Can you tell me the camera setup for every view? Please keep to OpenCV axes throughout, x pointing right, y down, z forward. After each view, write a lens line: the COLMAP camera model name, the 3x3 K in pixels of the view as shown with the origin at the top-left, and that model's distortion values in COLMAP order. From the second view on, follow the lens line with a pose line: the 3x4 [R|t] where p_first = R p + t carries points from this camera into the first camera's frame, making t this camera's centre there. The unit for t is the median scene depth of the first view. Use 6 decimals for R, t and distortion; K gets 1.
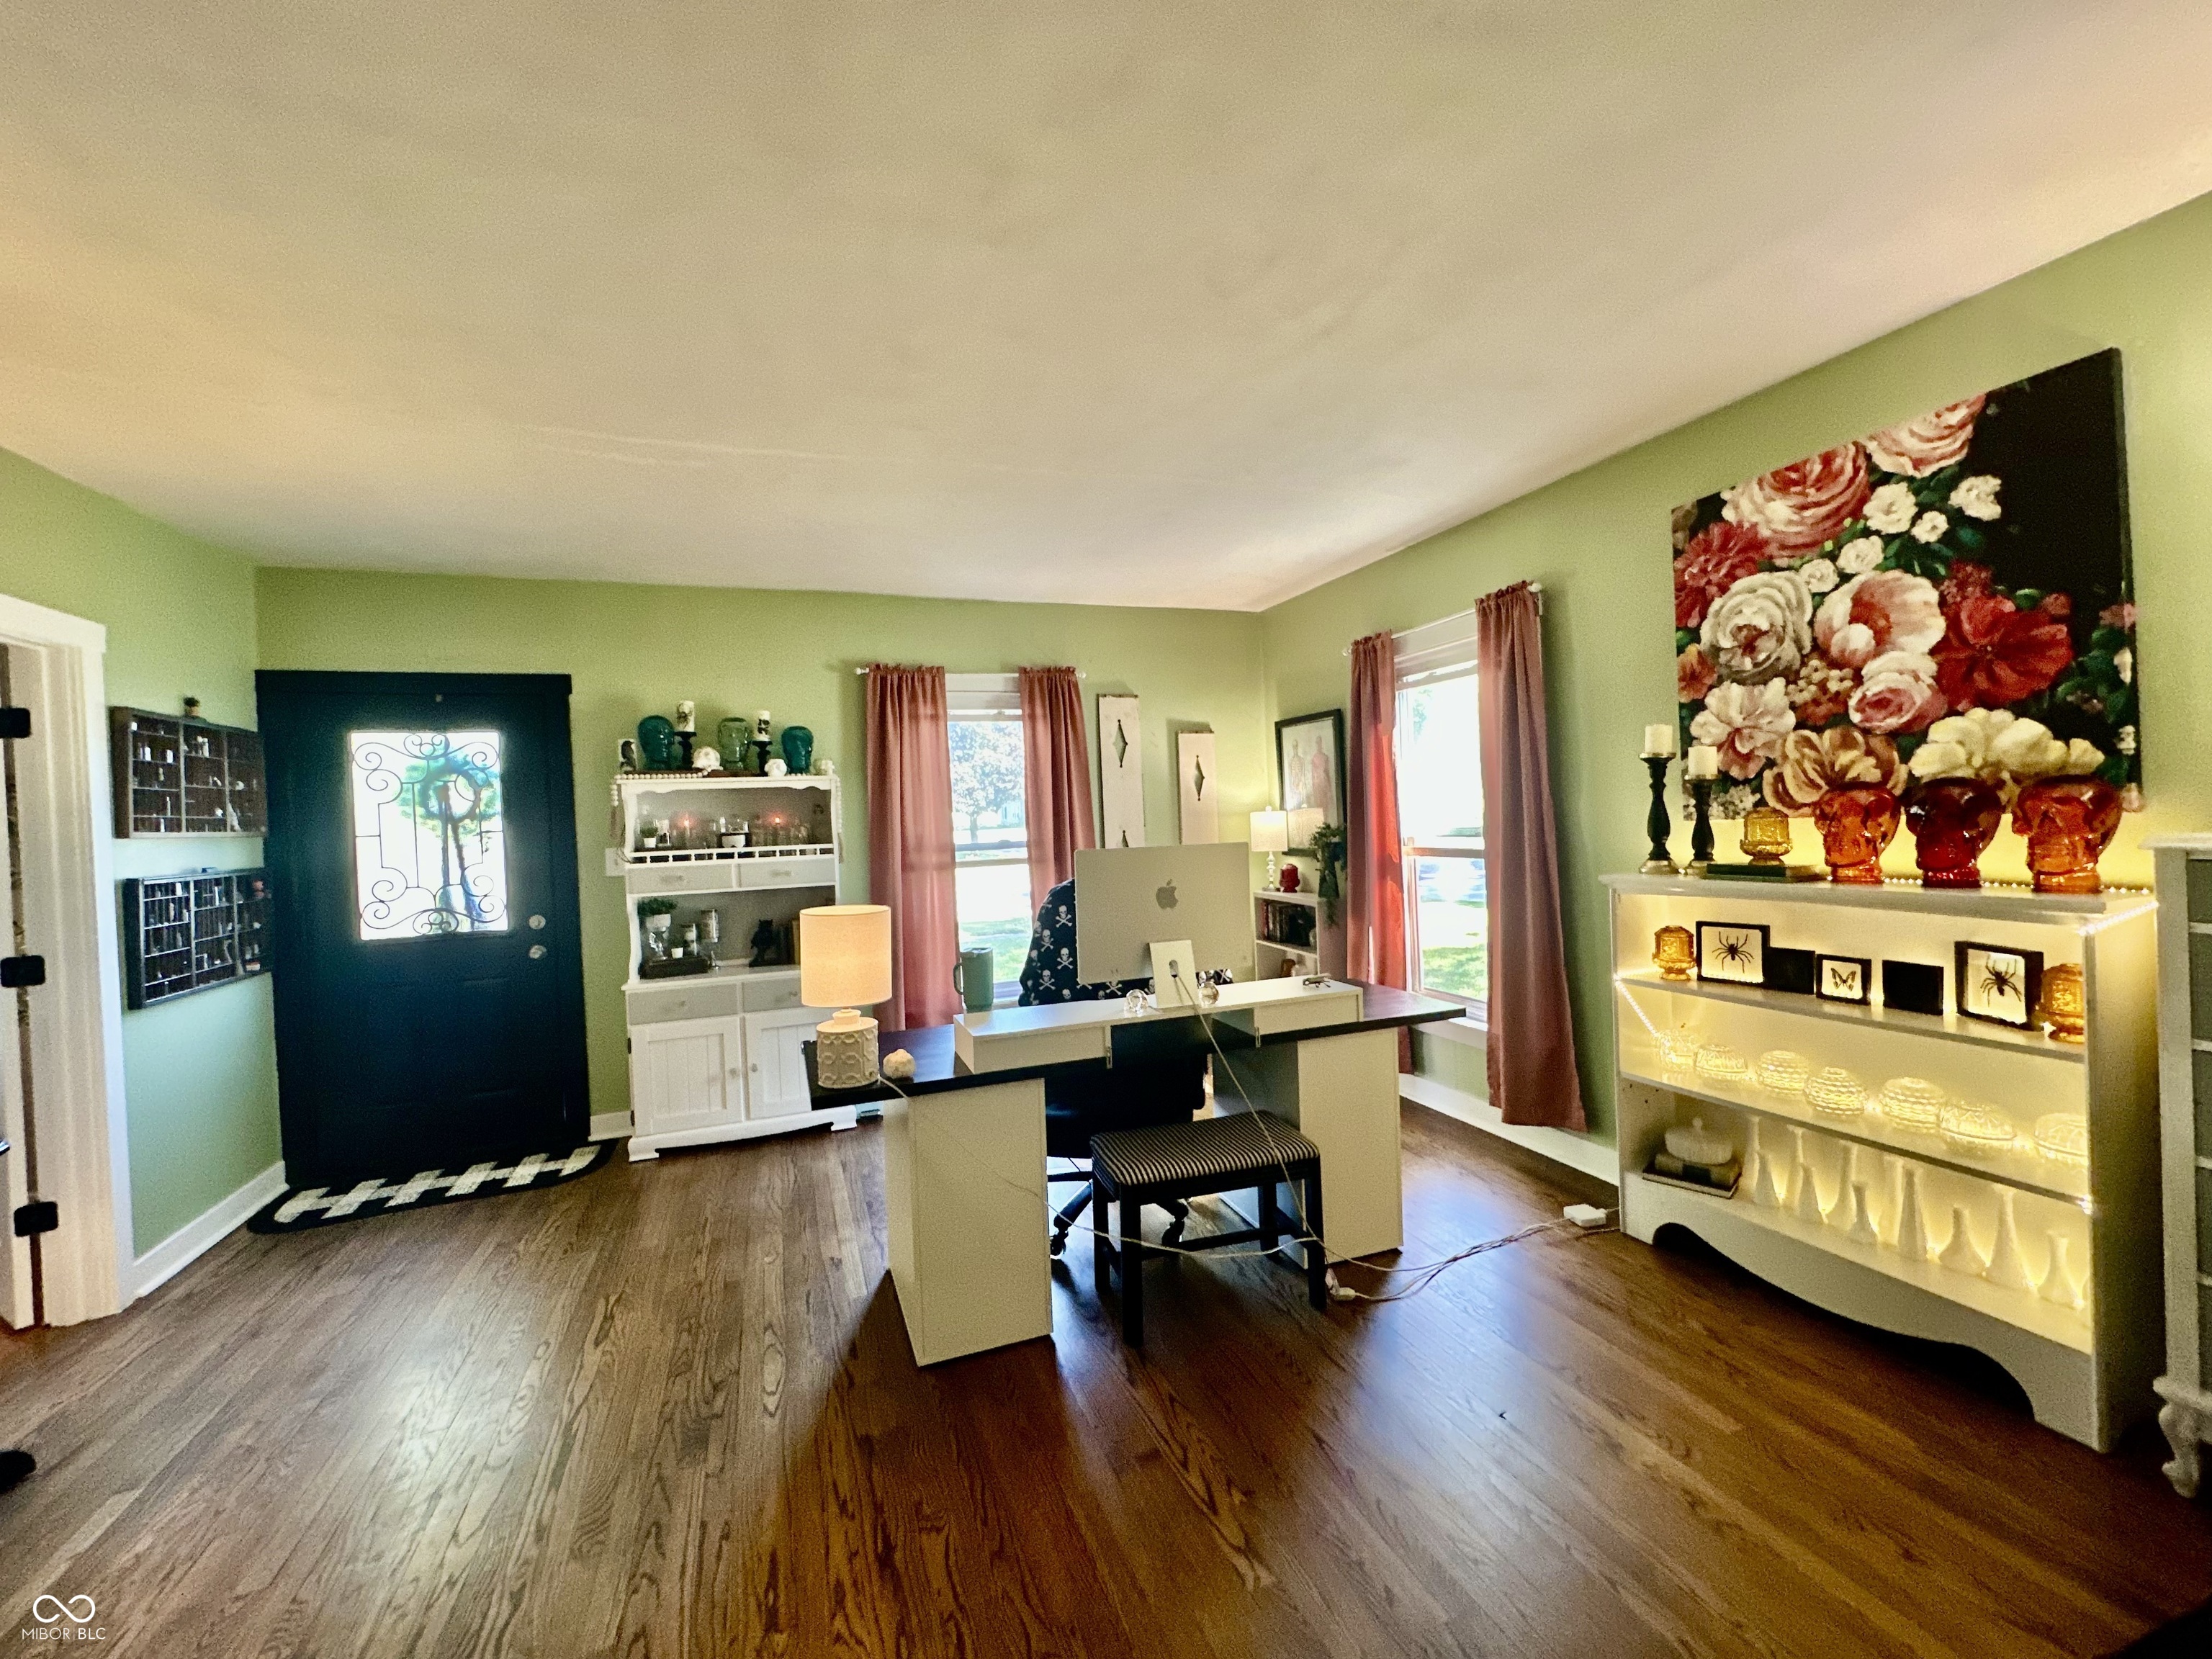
lens RADIAL K [[885.5, 0, 1101.9], [0, 885.5, 823.1], [0, 0, 1]] dist [-0.000941, 0.000827]
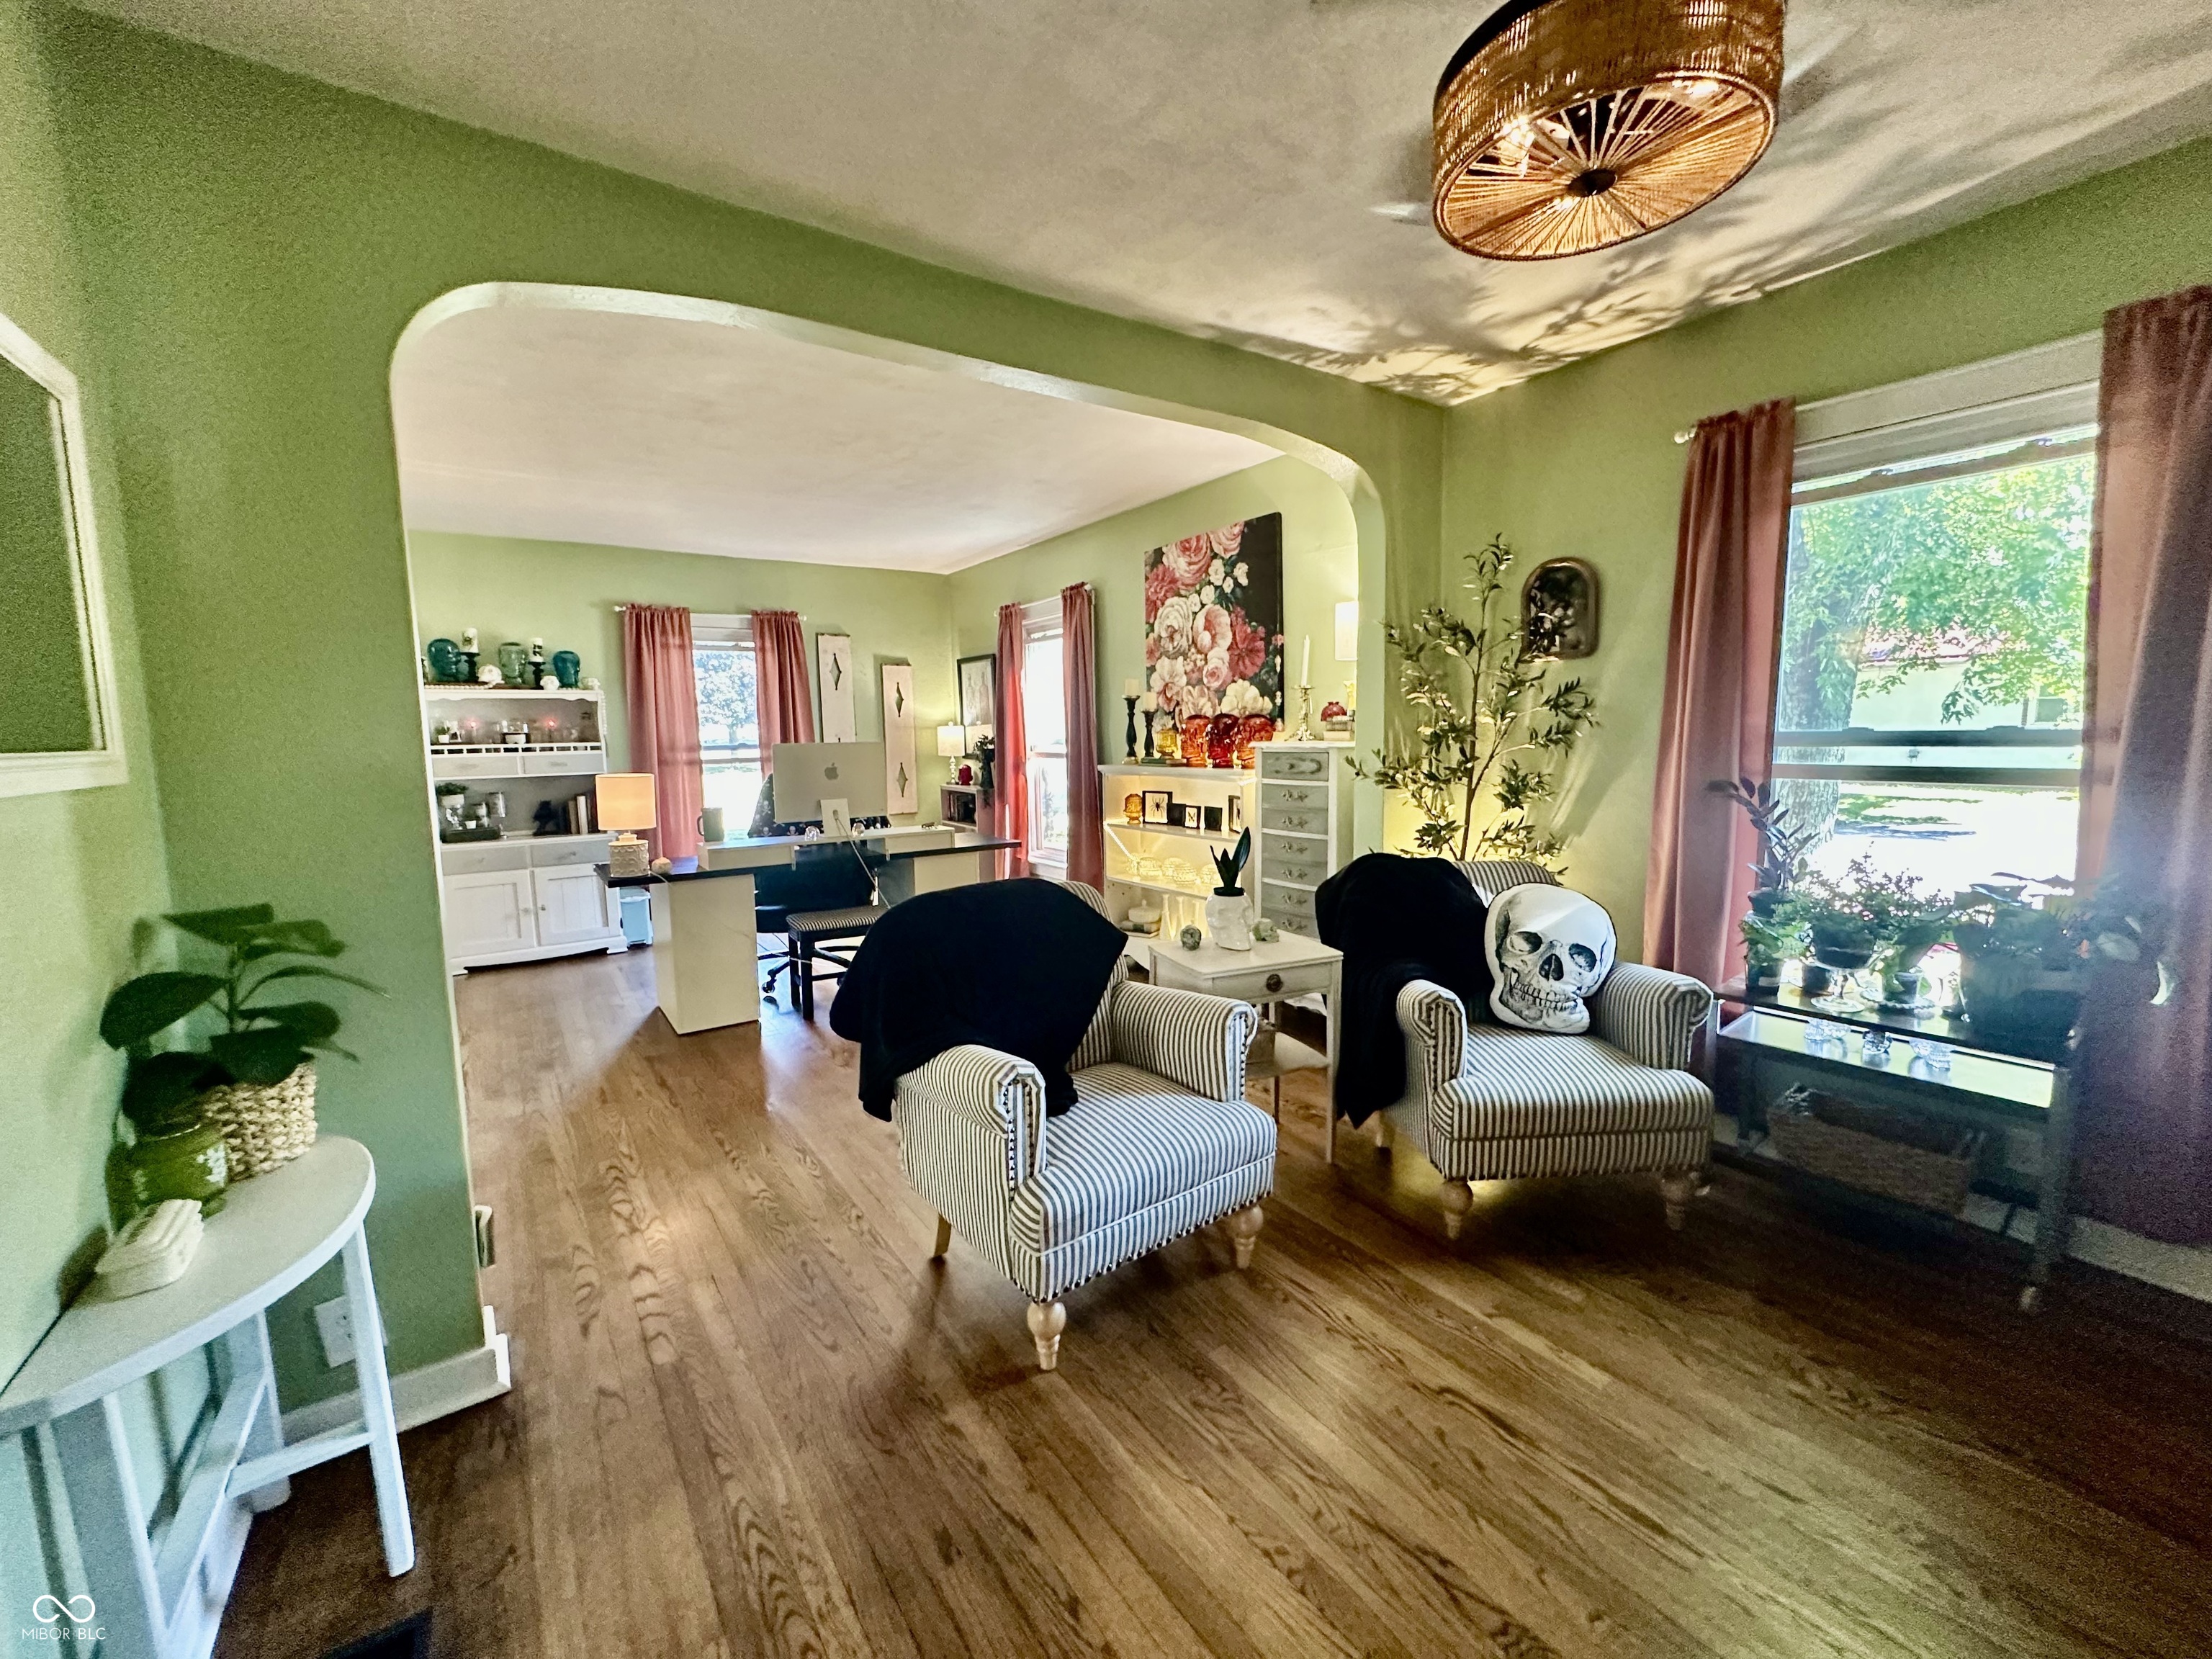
lens RADIAL K [[885.5, 0, 1102.6], [0, 885.5, 823.0], [0, 0, 1]] dist [-0.000941, 0.000827]
pose [[0.969397, -0.004742, 0.245453, 0.145153], [-0.017971, 0.995761, 0.090211, 0.015035], [-0.244840, -0.091861, 0.965202, -0.697876]]
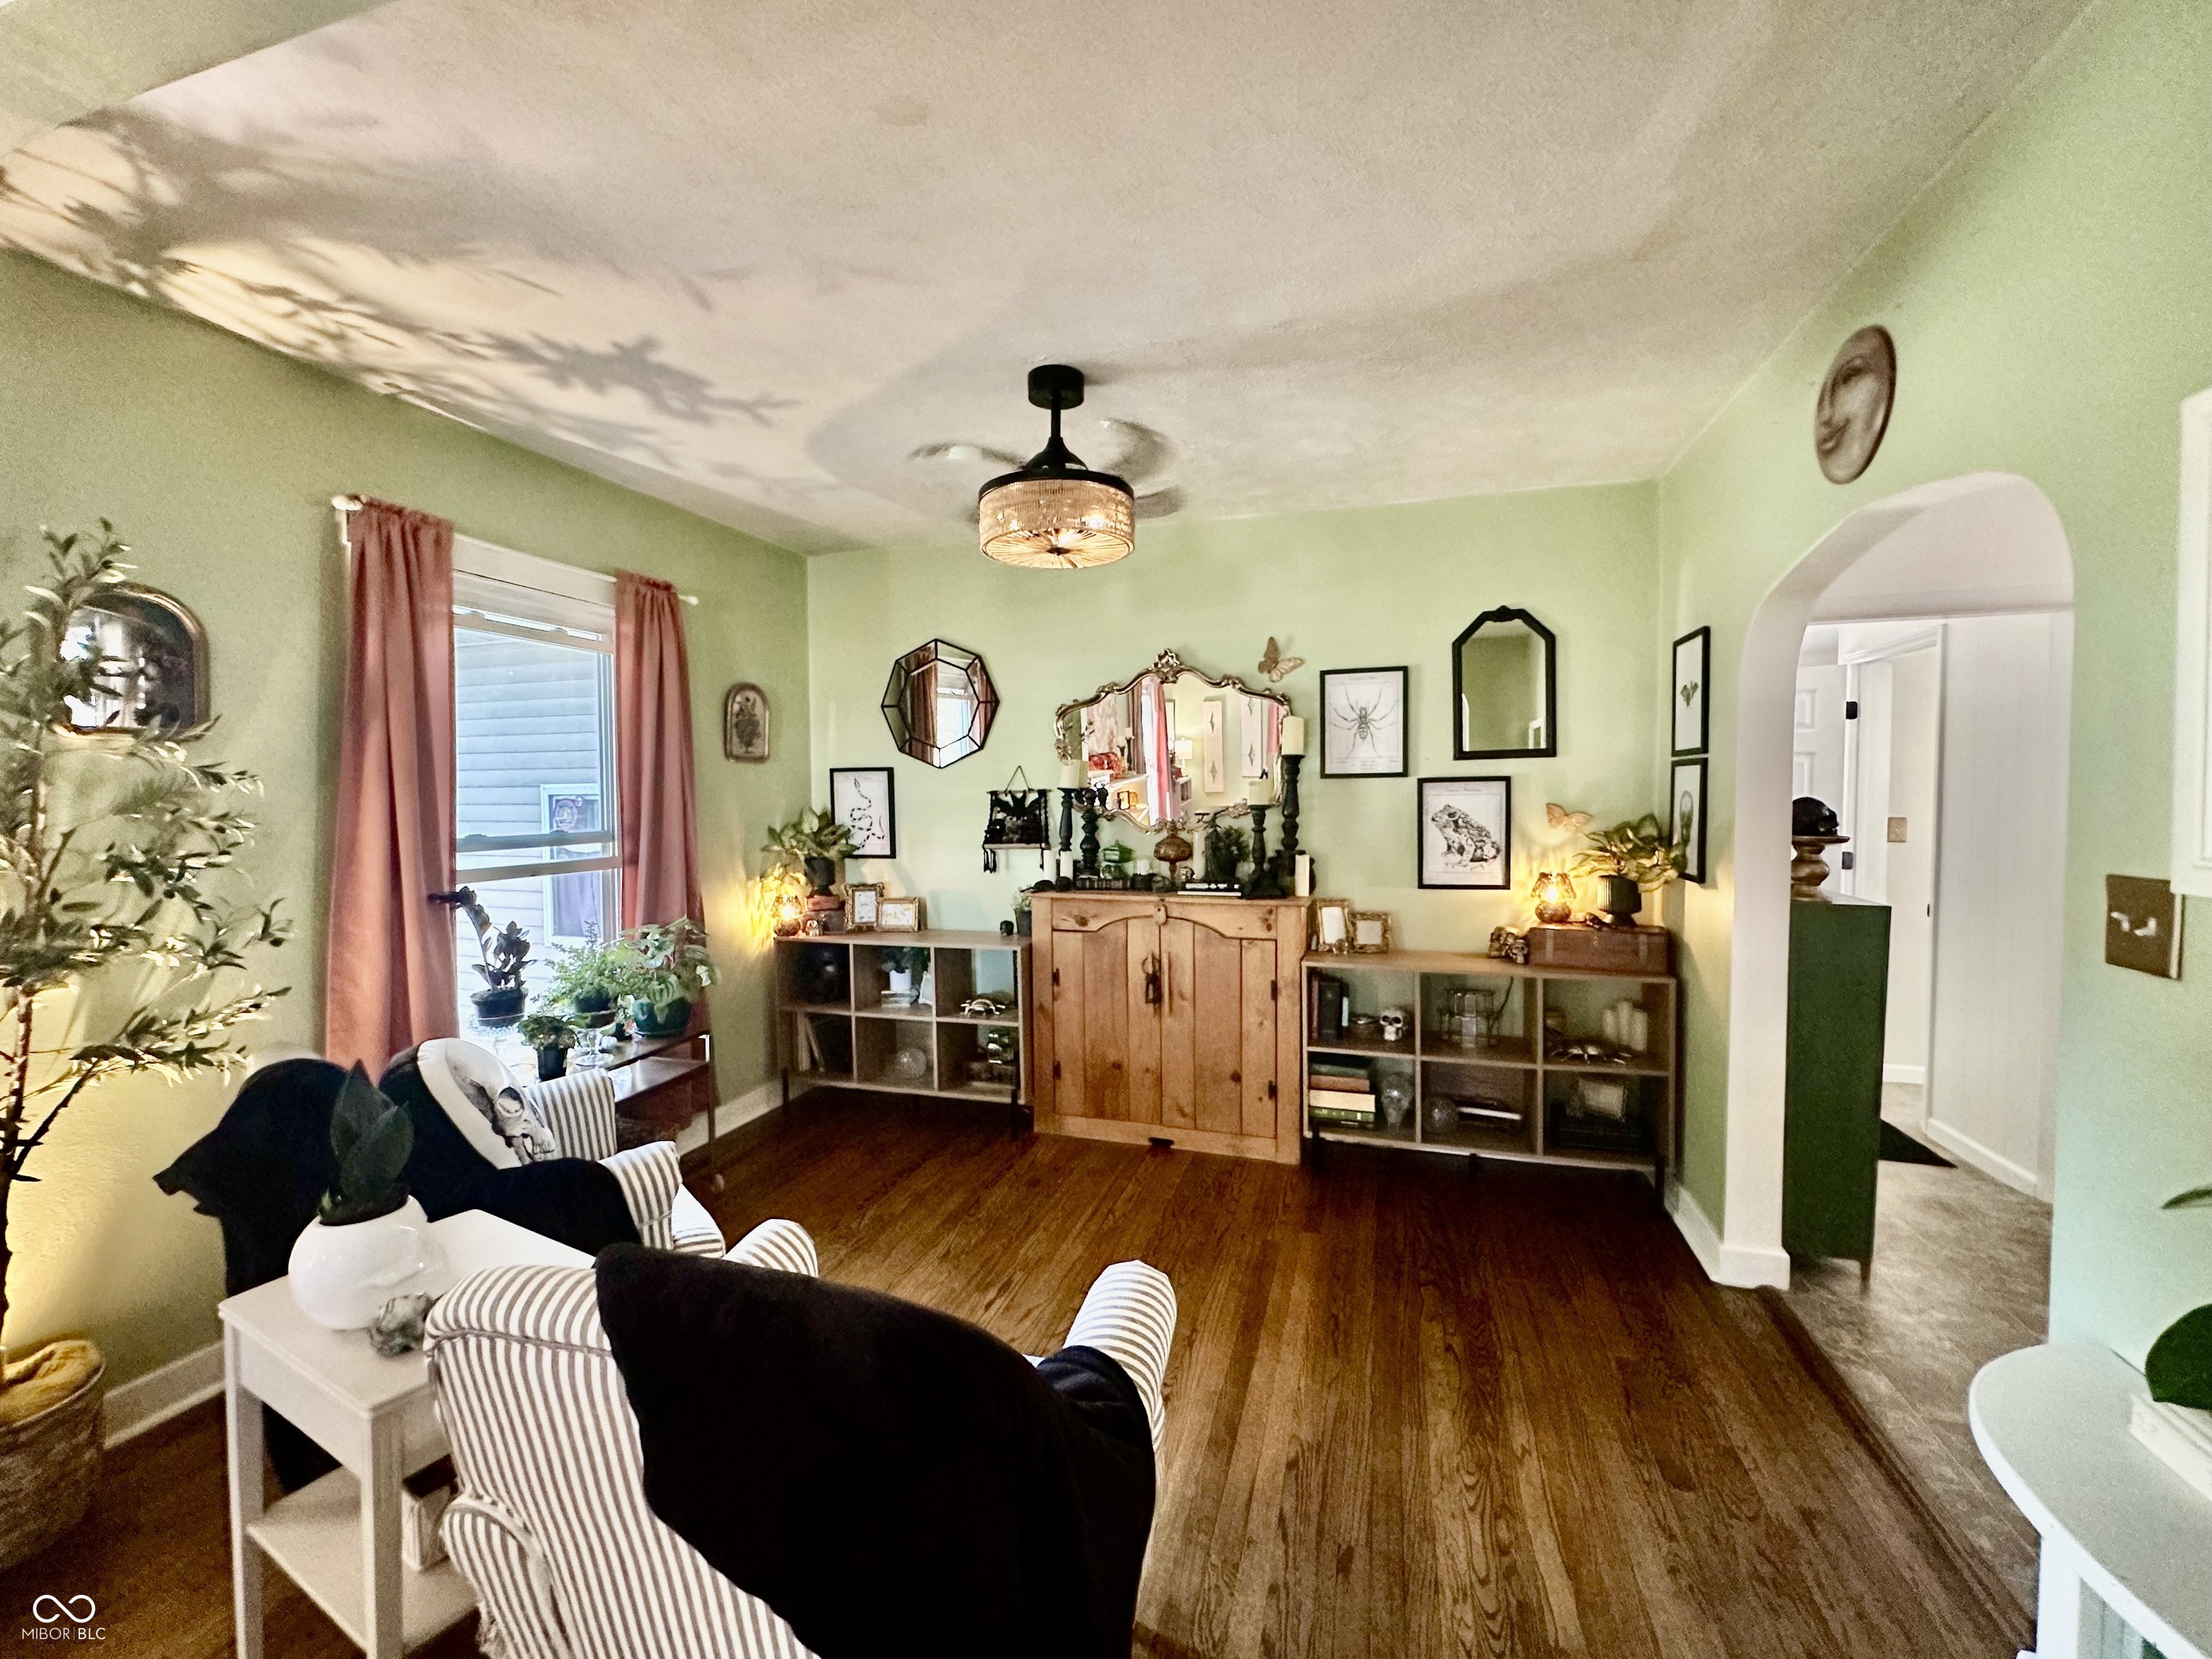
lens RADIAL K [[885.5, 0, 1105.8], [0, 885.5, 825.9], [0, 0, 1]] dist [-0.000941, 0.000827]
pose [[-0.784480, 0.022377, 0.619751, -0.068339], [0.042228, 0.998957, 0.017383, -0.011604], [-0.618715, 0.039808, -0.784606, 0.332221]]
